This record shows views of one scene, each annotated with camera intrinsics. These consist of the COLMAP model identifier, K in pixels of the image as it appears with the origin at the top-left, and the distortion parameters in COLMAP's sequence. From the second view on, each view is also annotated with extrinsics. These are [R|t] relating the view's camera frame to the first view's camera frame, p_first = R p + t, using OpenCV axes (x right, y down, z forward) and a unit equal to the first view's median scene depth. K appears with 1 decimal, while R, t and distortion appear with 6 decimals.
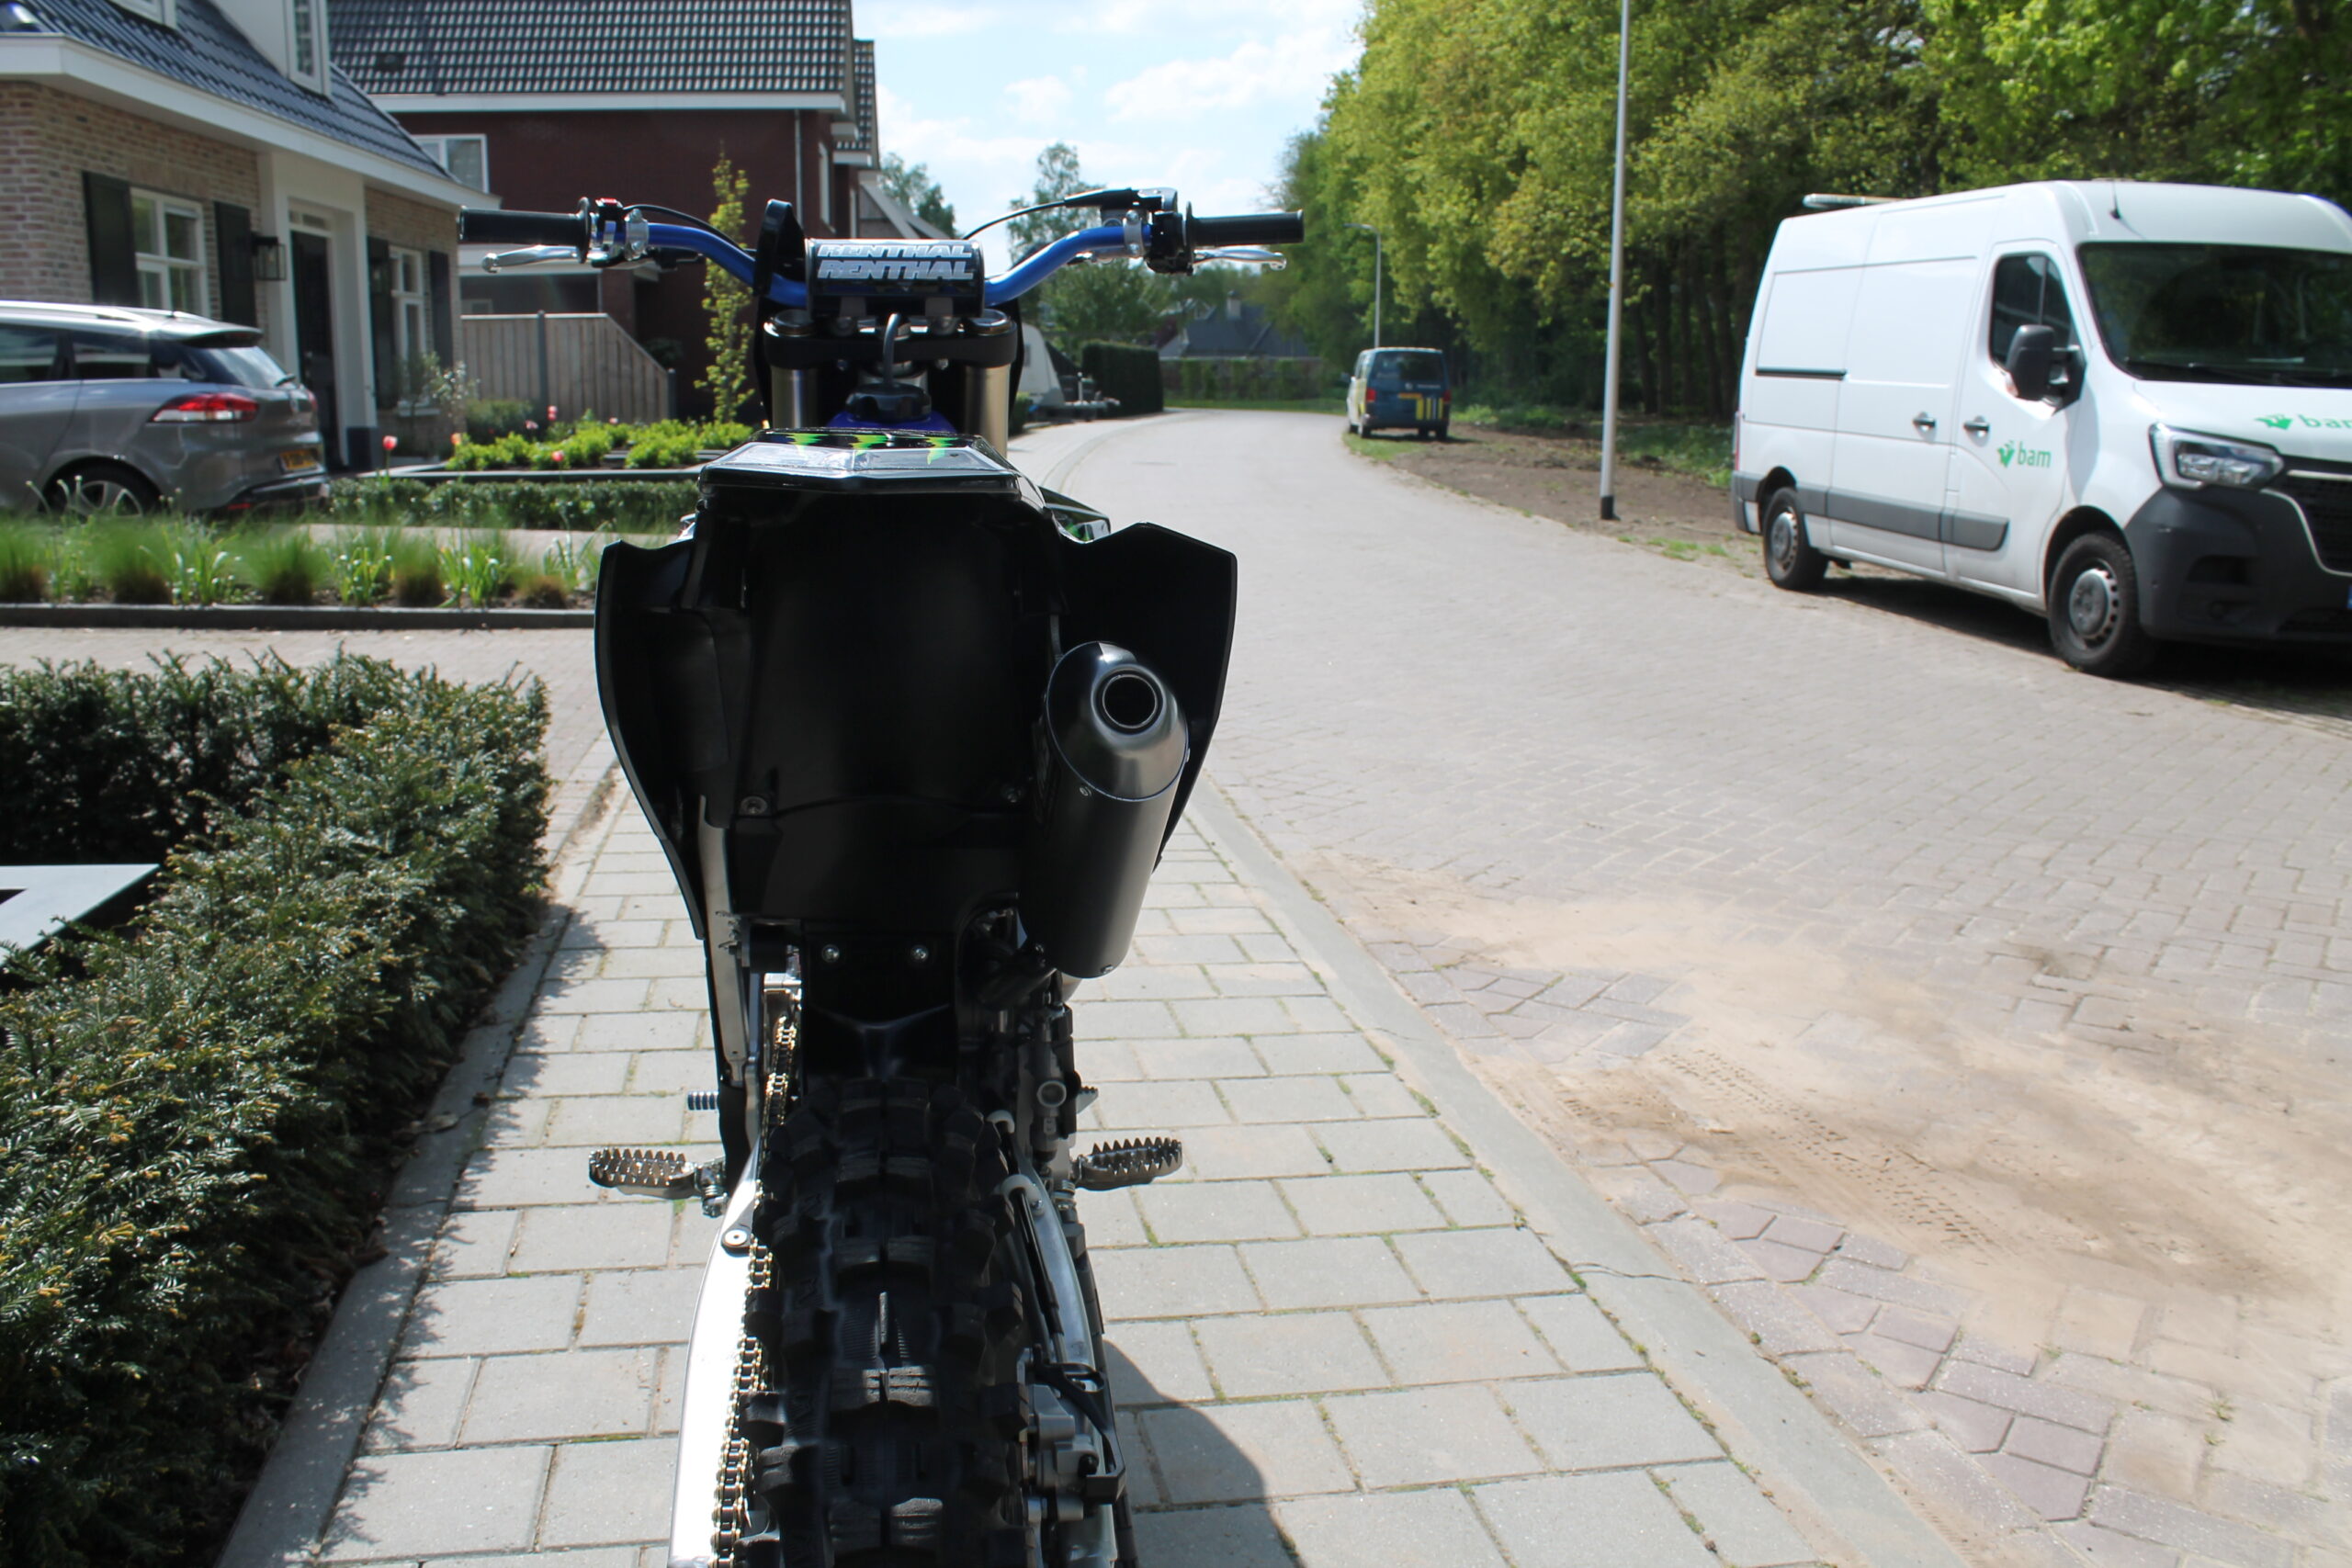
lens RADIAL K [[1981.1, 0, 1167.1], [0, 1981.1, 788.6], [0, 0, 1]] dist [-0.173656, 0.151913]
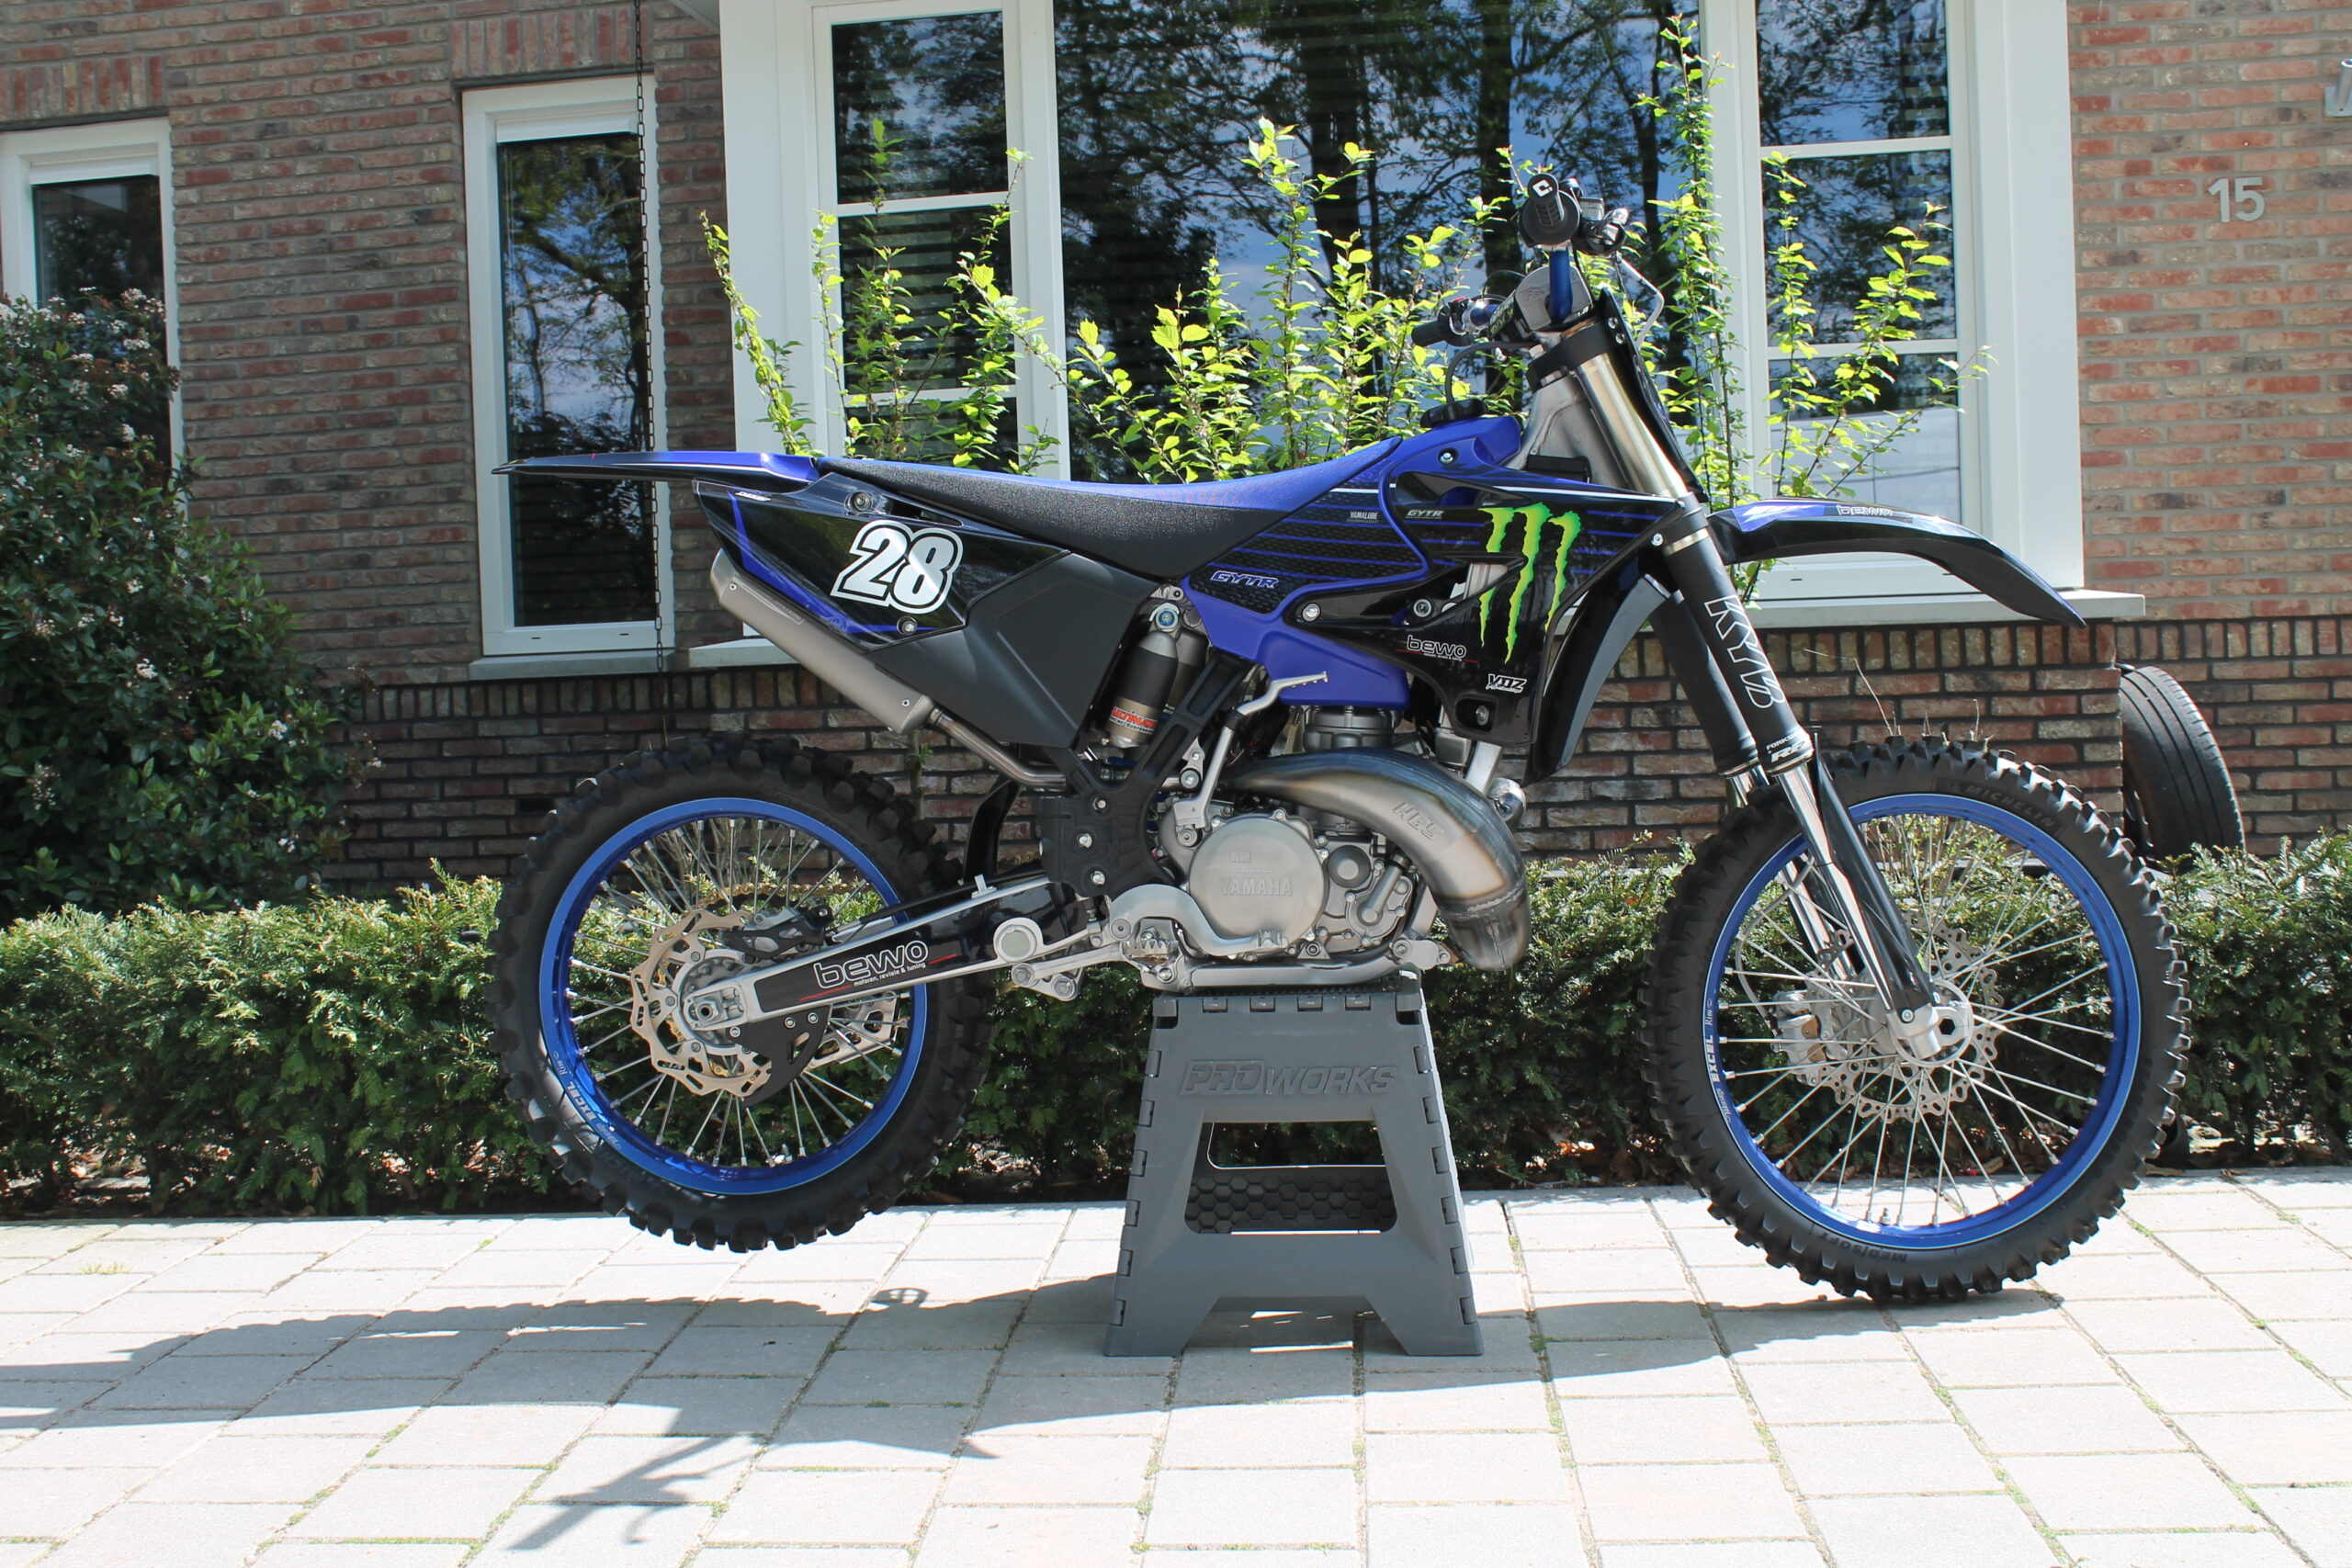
lens RADIAL K [[2447.2, 0, 1186.9], [0, 2447.2, 785.7], [0, 0, 1]] dist [-0.136829, 0.160396]
pose [[-0.245817, 0.050390, -0.968006, 0.194535], [-0.168387, 0.981244, 0.093840, -0.010443], [0.954578, 0.186067, -0.232722, 0.167594]]
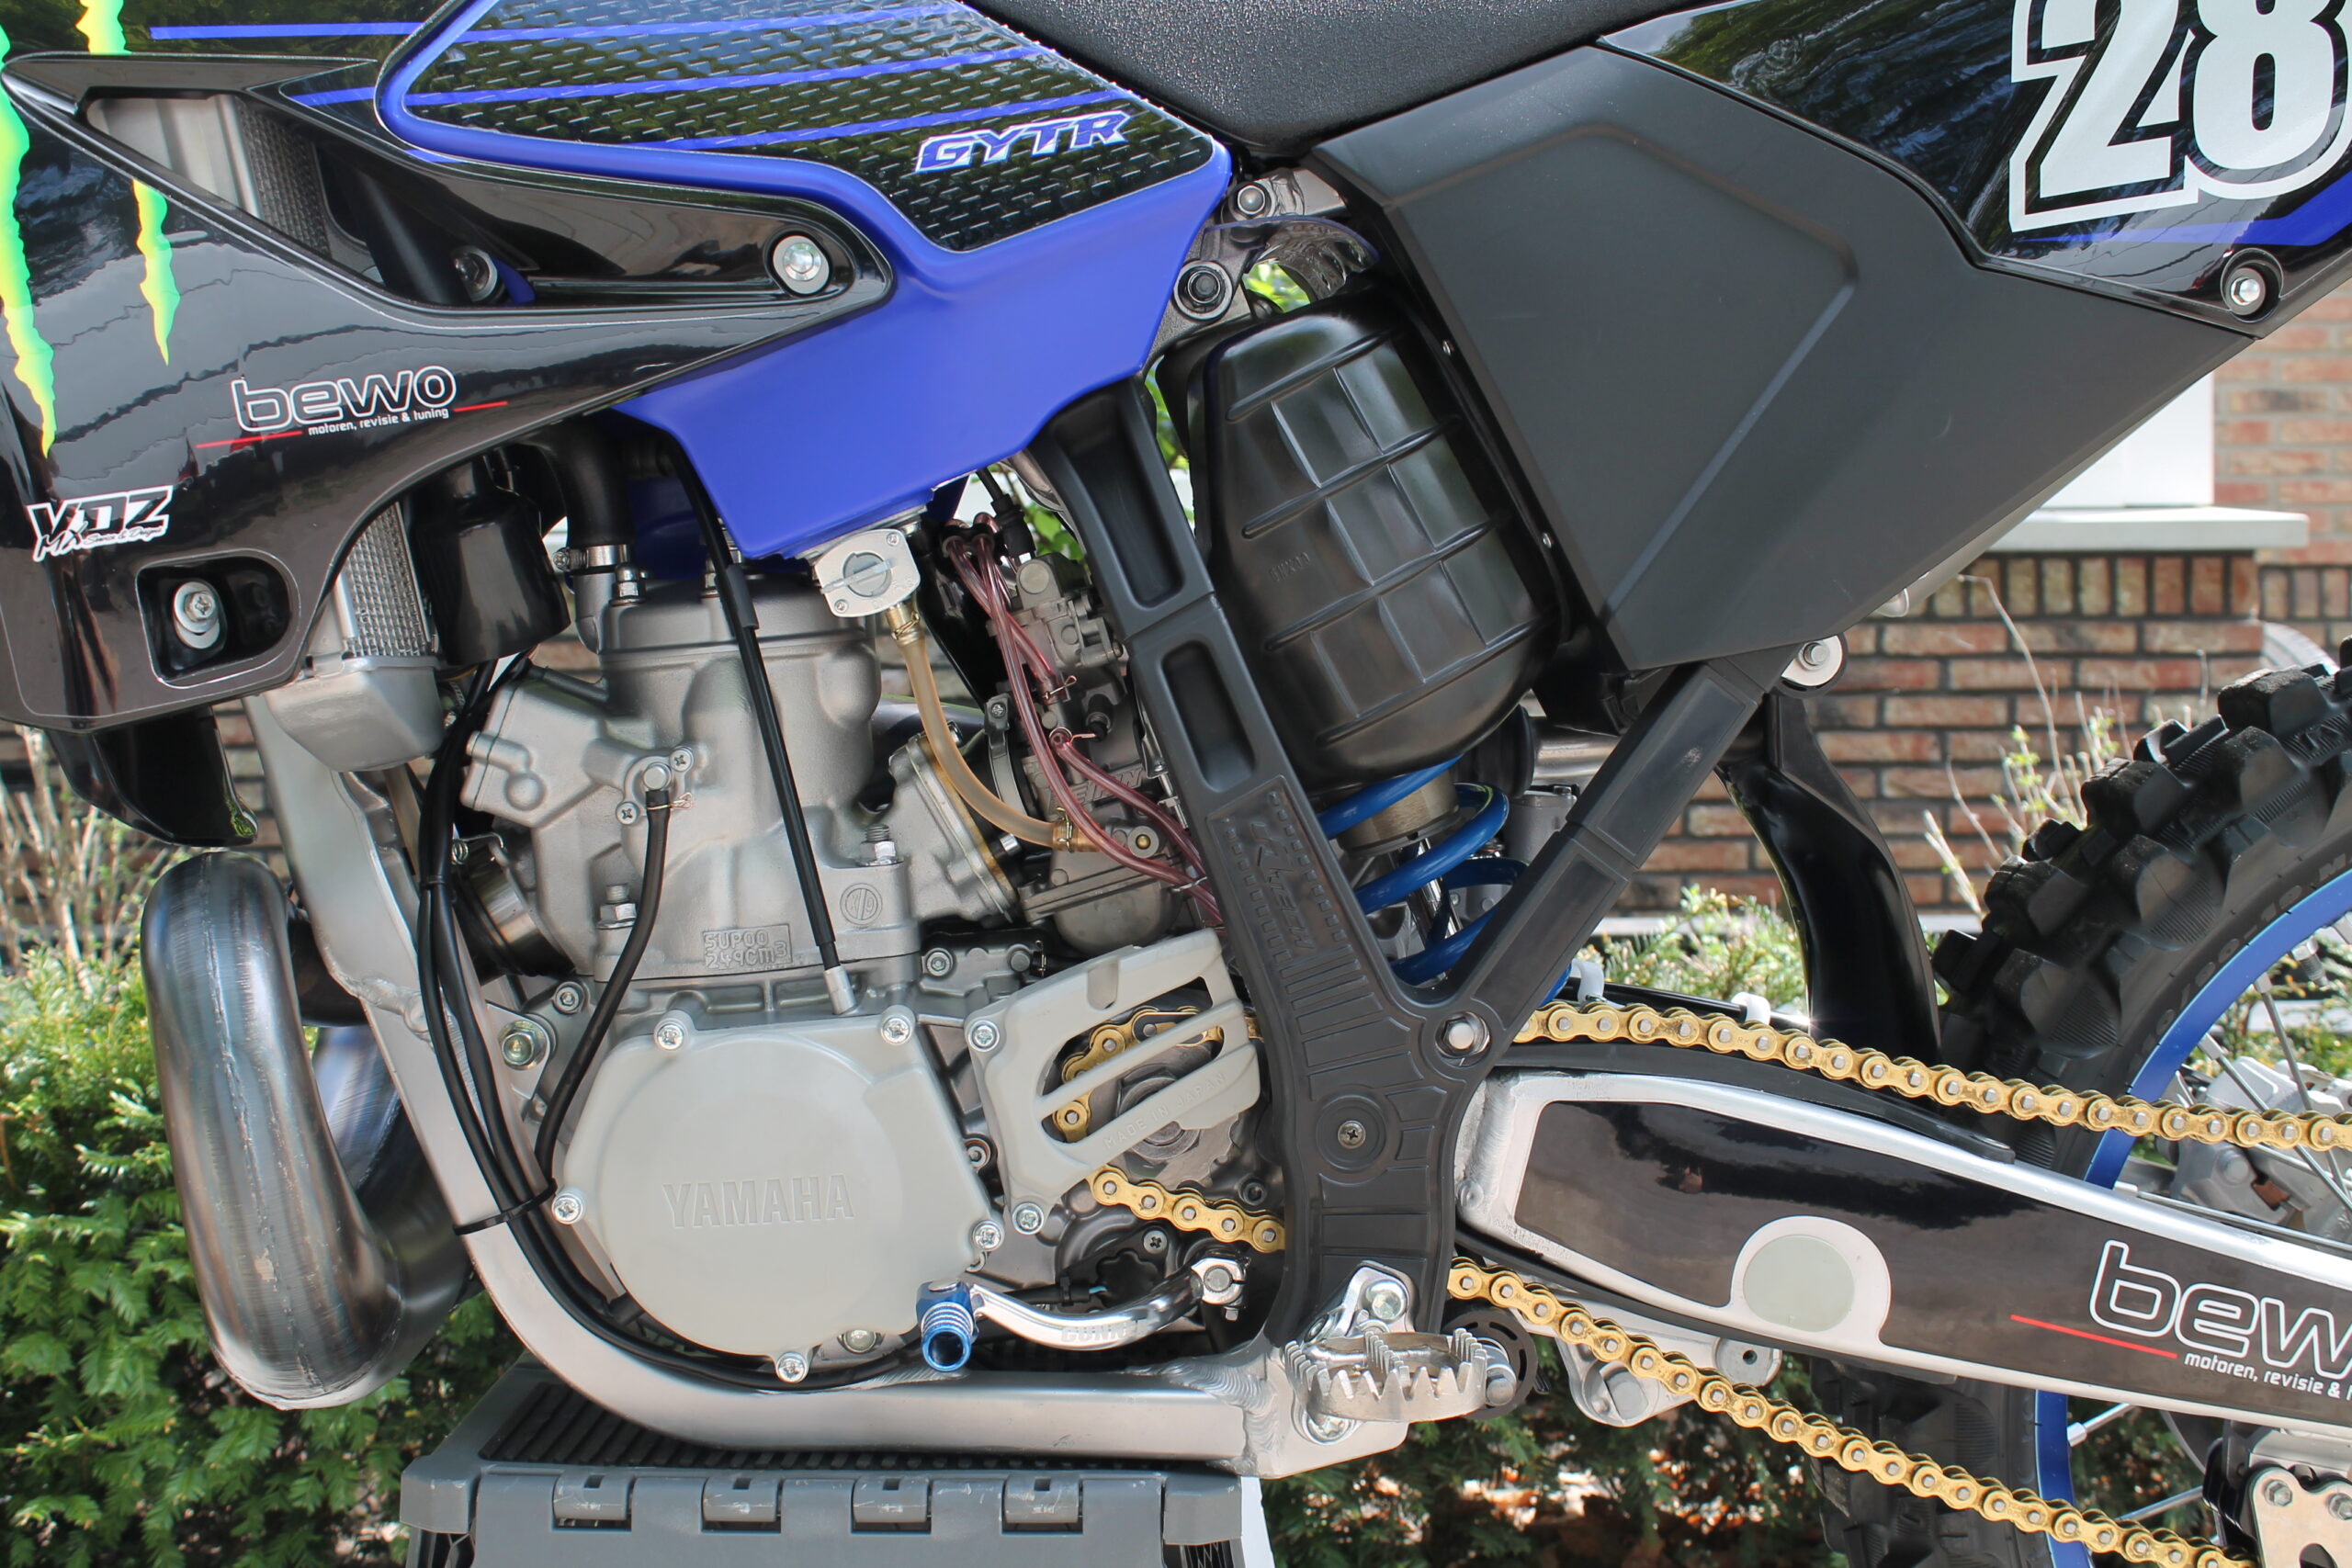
lens RADIAL K [[2472.5, 0, 1176.0], [0, 2472.5, 784.0], [0, 0, 1]] dist [-0.135784, 0.148722]
pose [[-0.178063, 0.057184, -0.982356, 0.054398], [-0.193348, 0.976816, 0.091908, -0.000960], [0.964837, 0.206302, -0.162878, 0.146512]]
